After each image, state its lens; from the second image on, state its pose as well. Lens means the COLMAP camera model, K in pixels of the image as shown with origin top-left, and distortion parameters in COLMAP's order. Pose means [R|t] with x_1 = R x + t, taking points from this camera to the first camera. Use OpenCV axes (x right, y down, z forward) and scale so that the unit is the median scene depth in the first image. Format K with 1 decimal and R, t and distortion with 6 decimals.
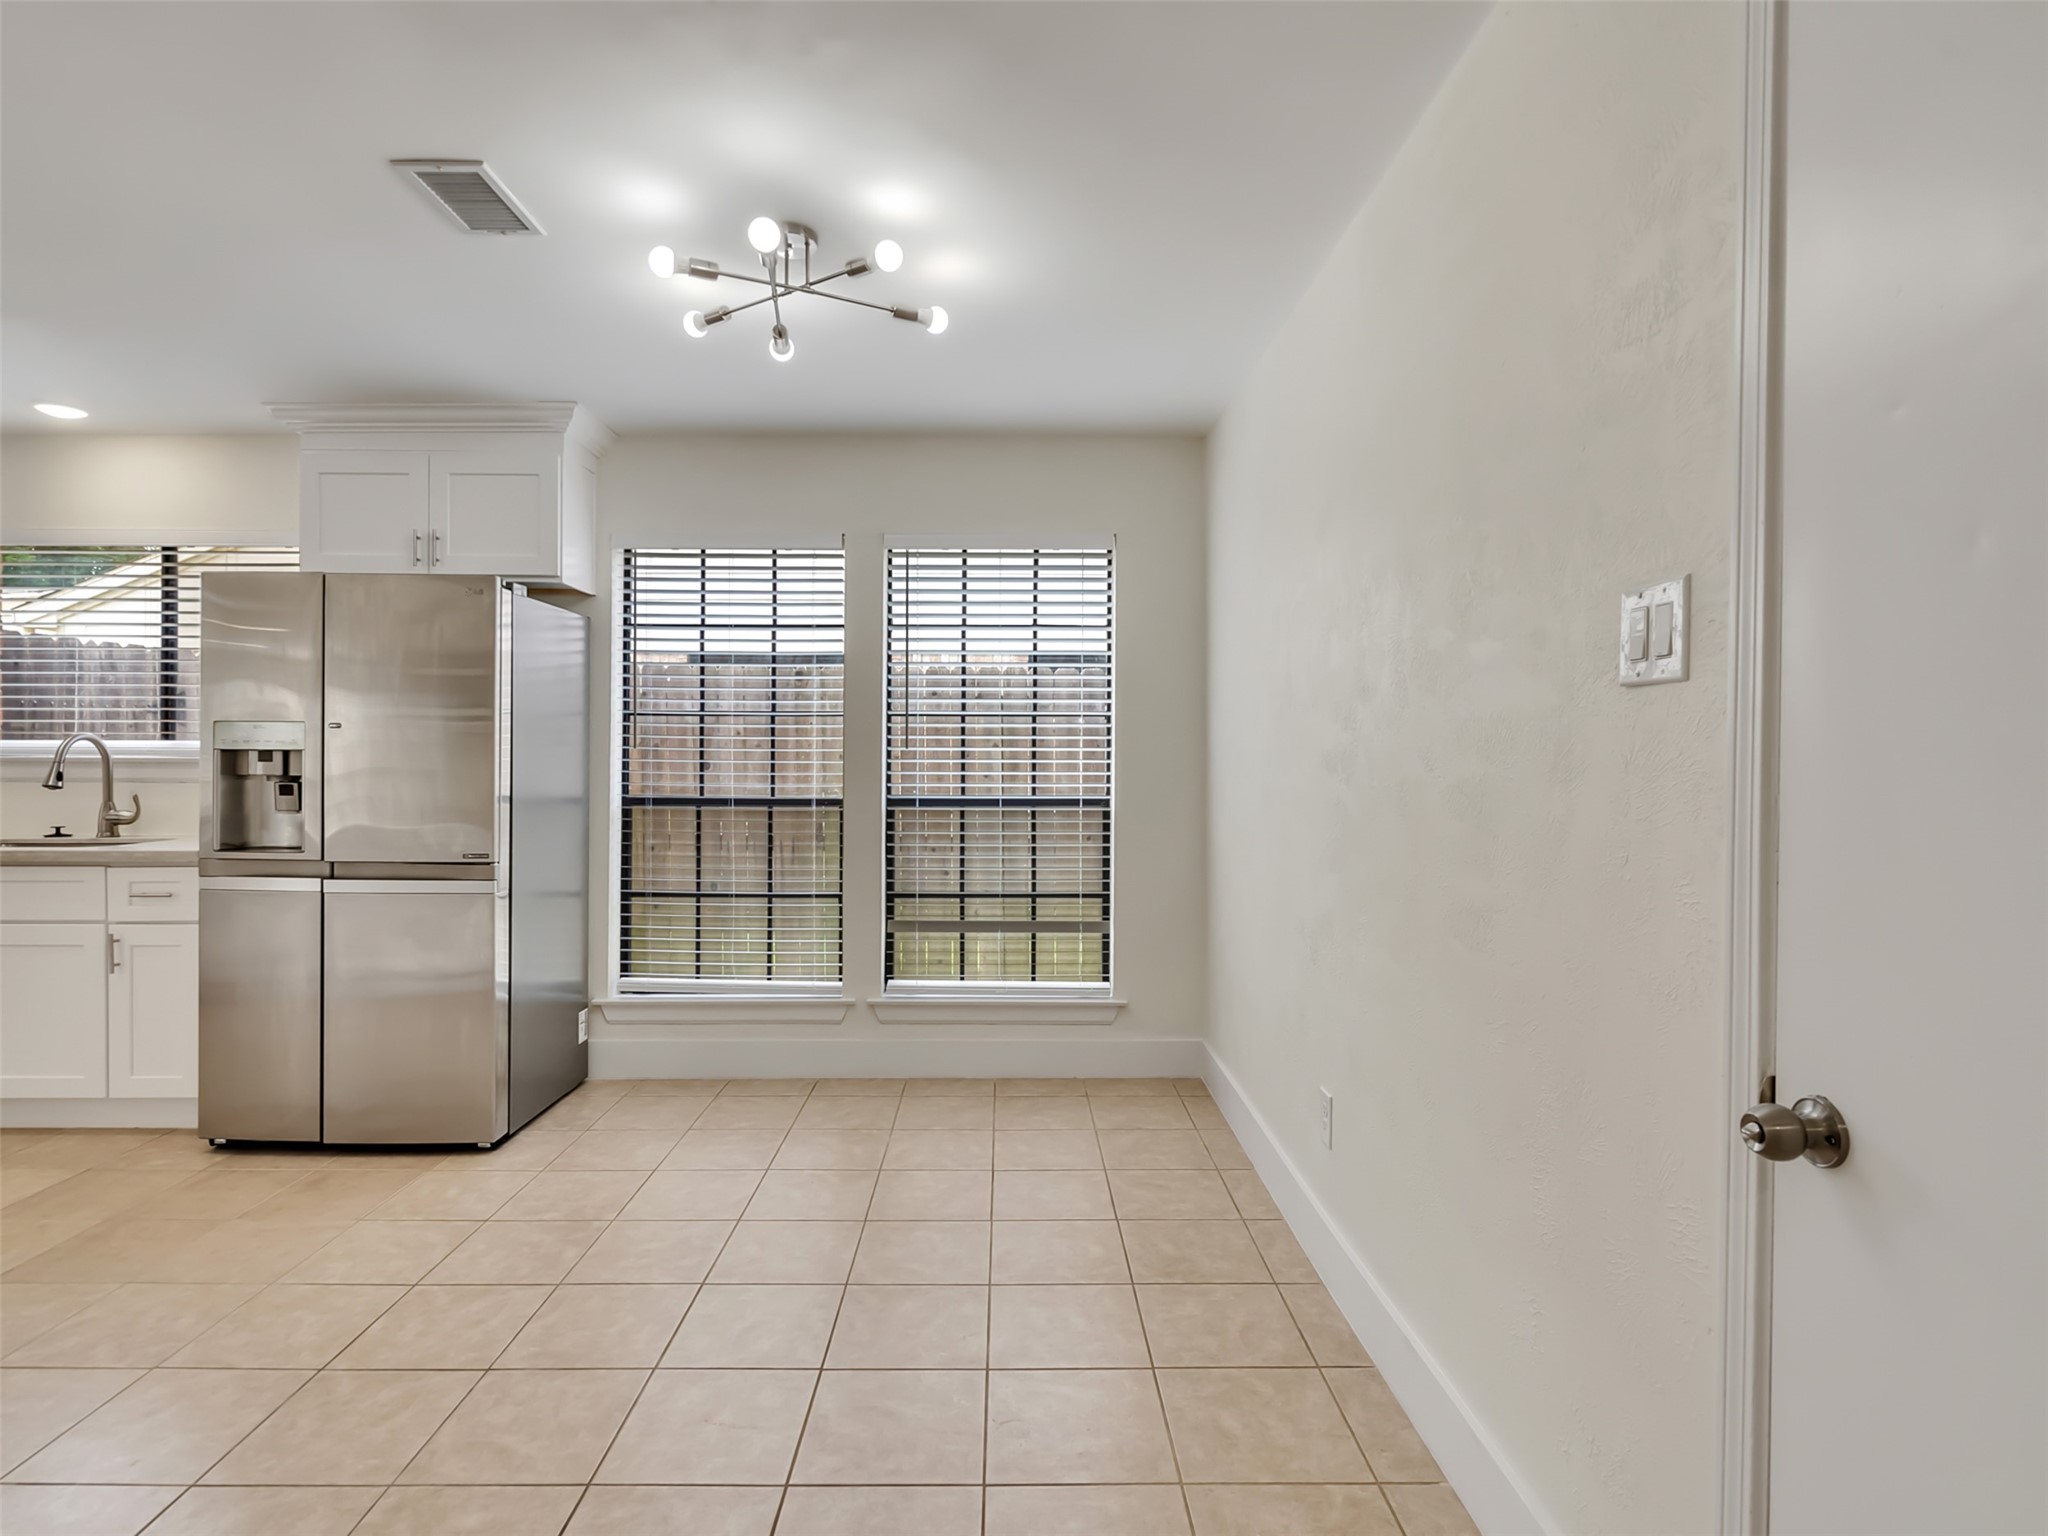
lens RADIAL K [[1047.9, 0, 1022.2], [0, 1047.9, 757.8], [0, 0, 1]] dist [-0.002377, 0.001043]
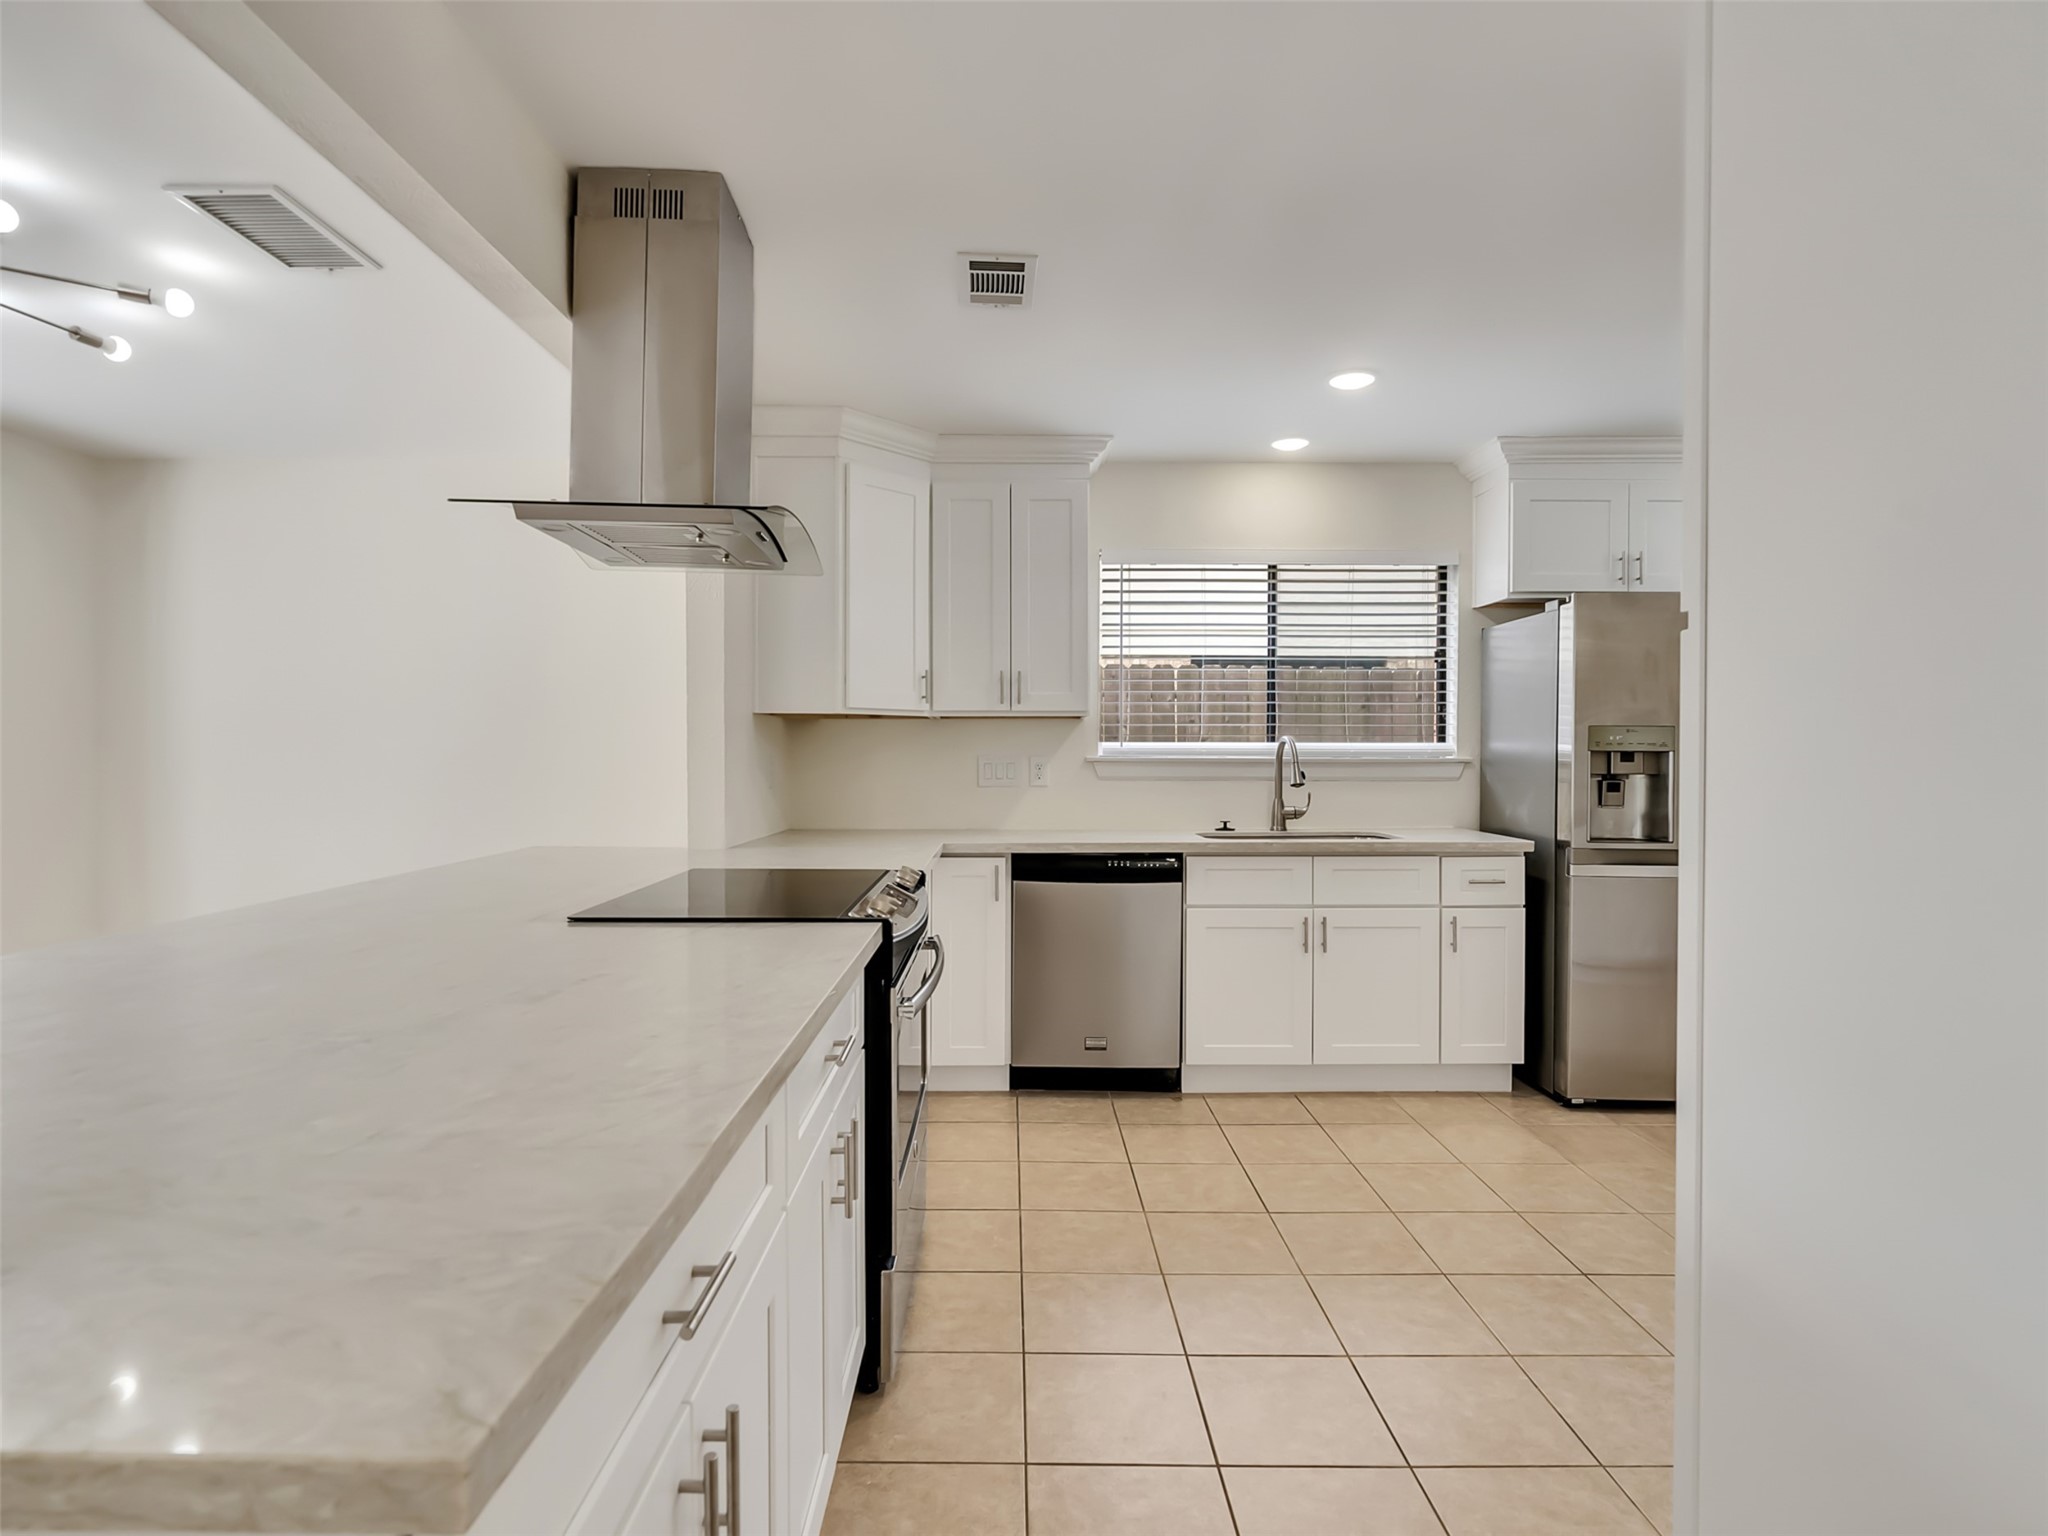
lens RADIAL K [[1047.9, 0, 1016.0], [0, 1047.9, 764.4], [0, 0, 1]] dist [-0.002377, 0.001043]
pose [[0.999982, 0.003354, 0.004897, -1.203944], [-0.003338, 0.999989, -0.003263, 0.010820], [-0.004908, 0.003247, 0.999983, -0.101377]]
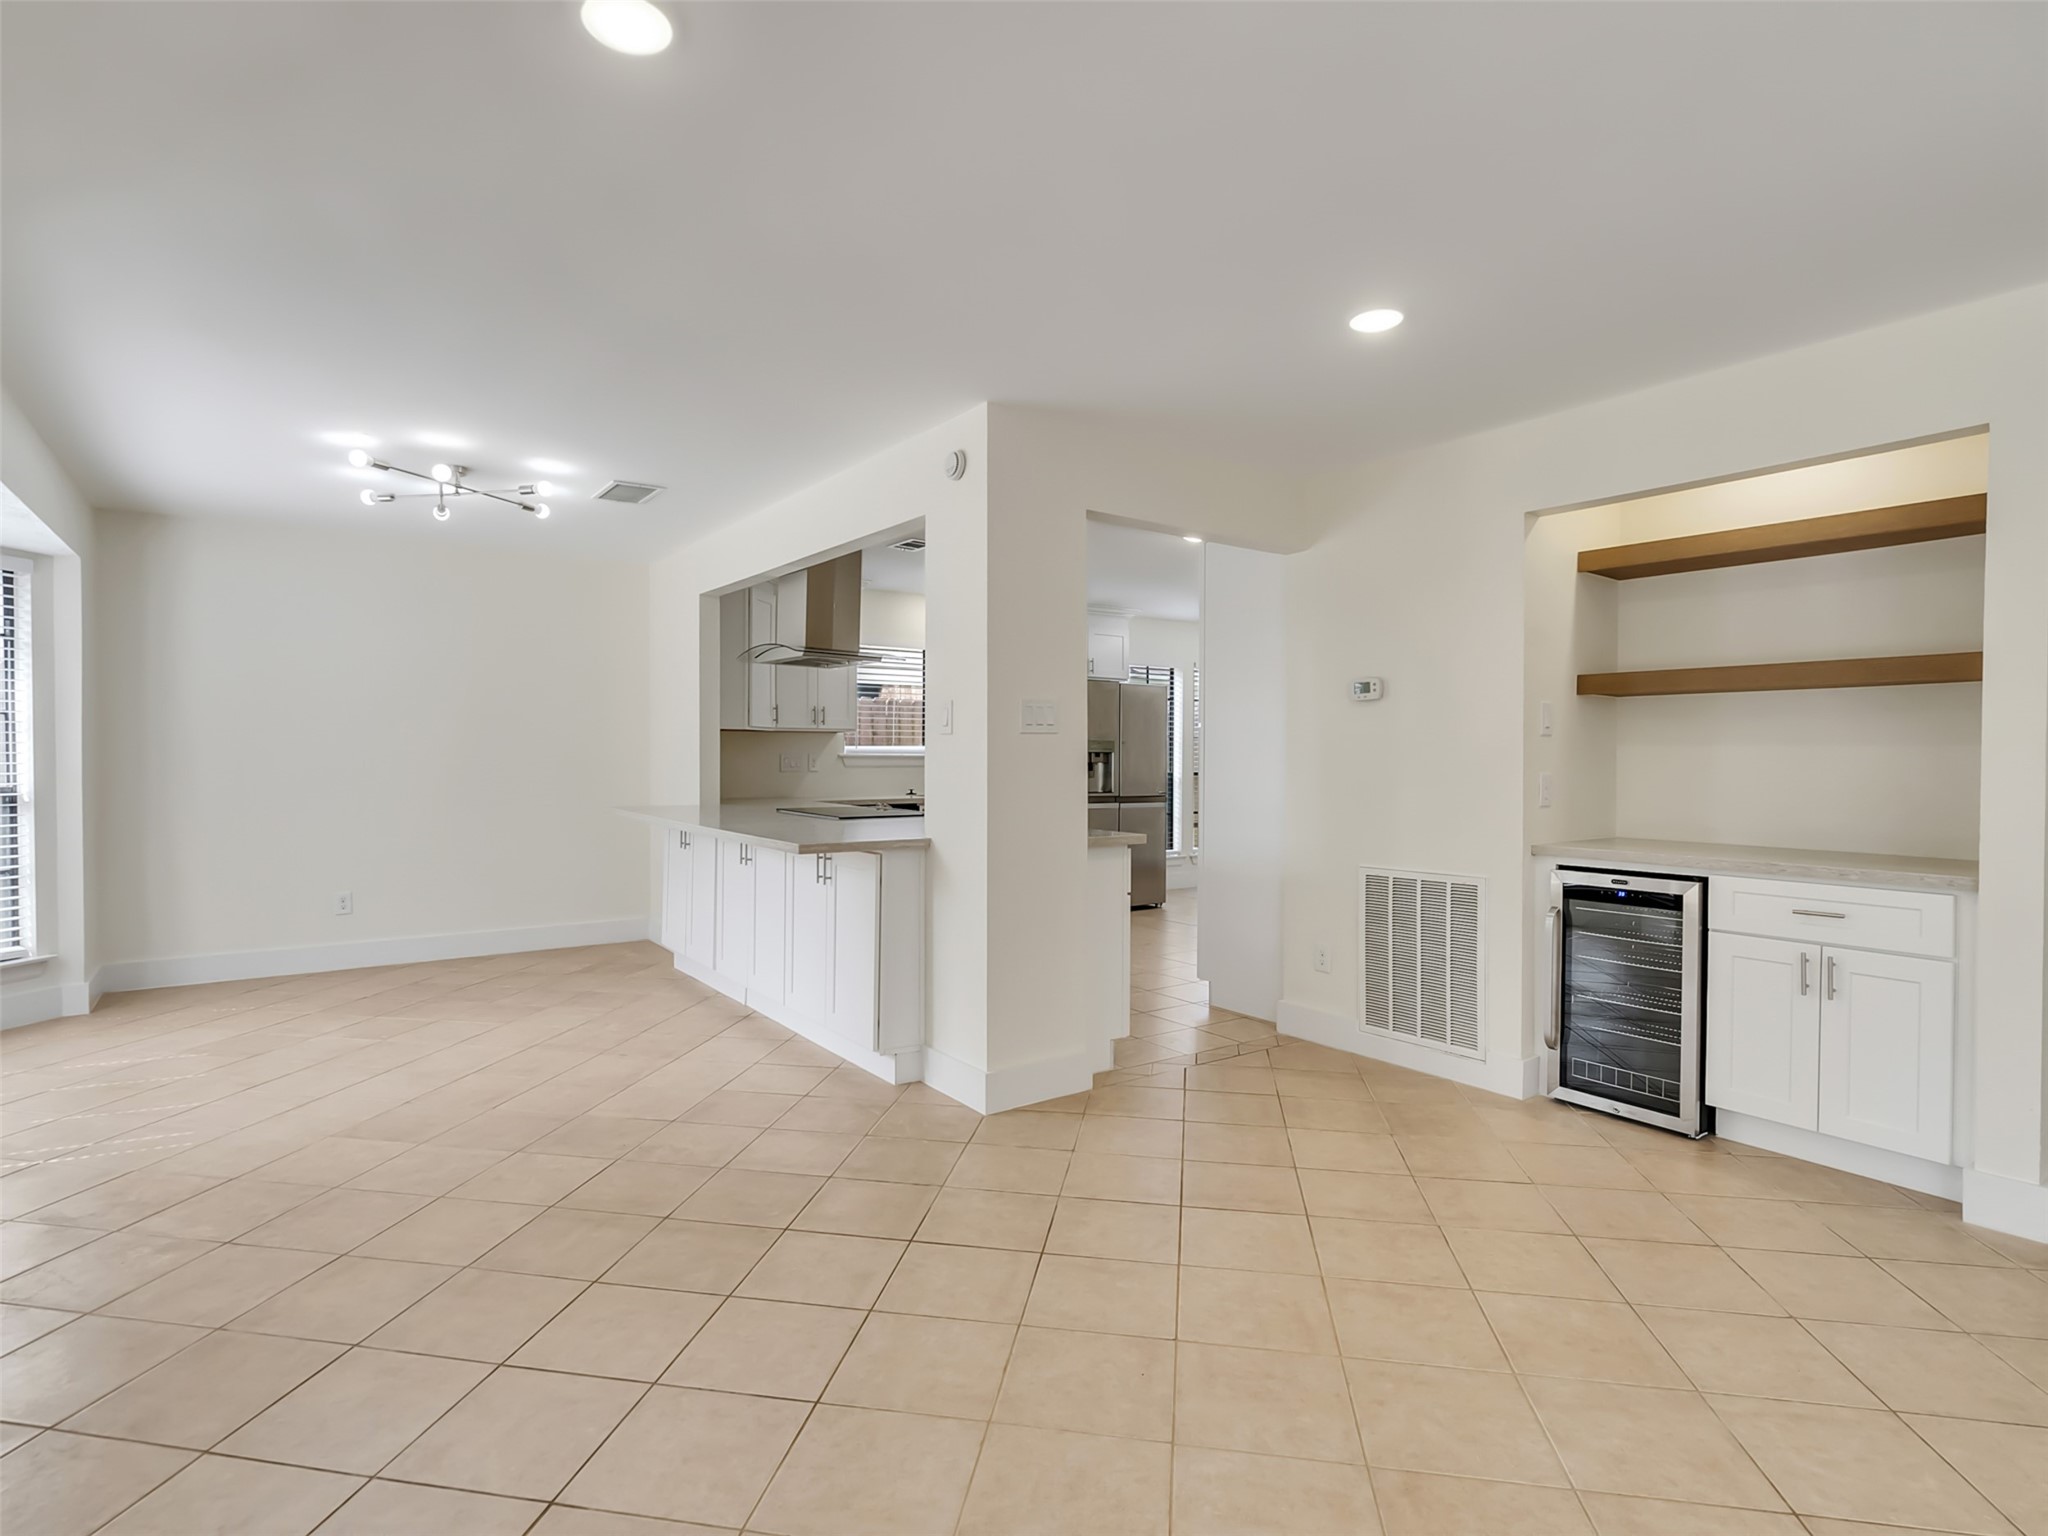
lens RADIAL K [[1047.9, 0, 1010.6], [0, 1047.9, 762.8], [0, 0, 1]] dist [-0.002377, 0.001043]
pose [[0.819627, 0.000010, 0.572898, -2.018009], [0.003252, 0.999984, -0.004671, 0.025242], [-0.572888, 0.005691, 0.819614, -0.802295]]
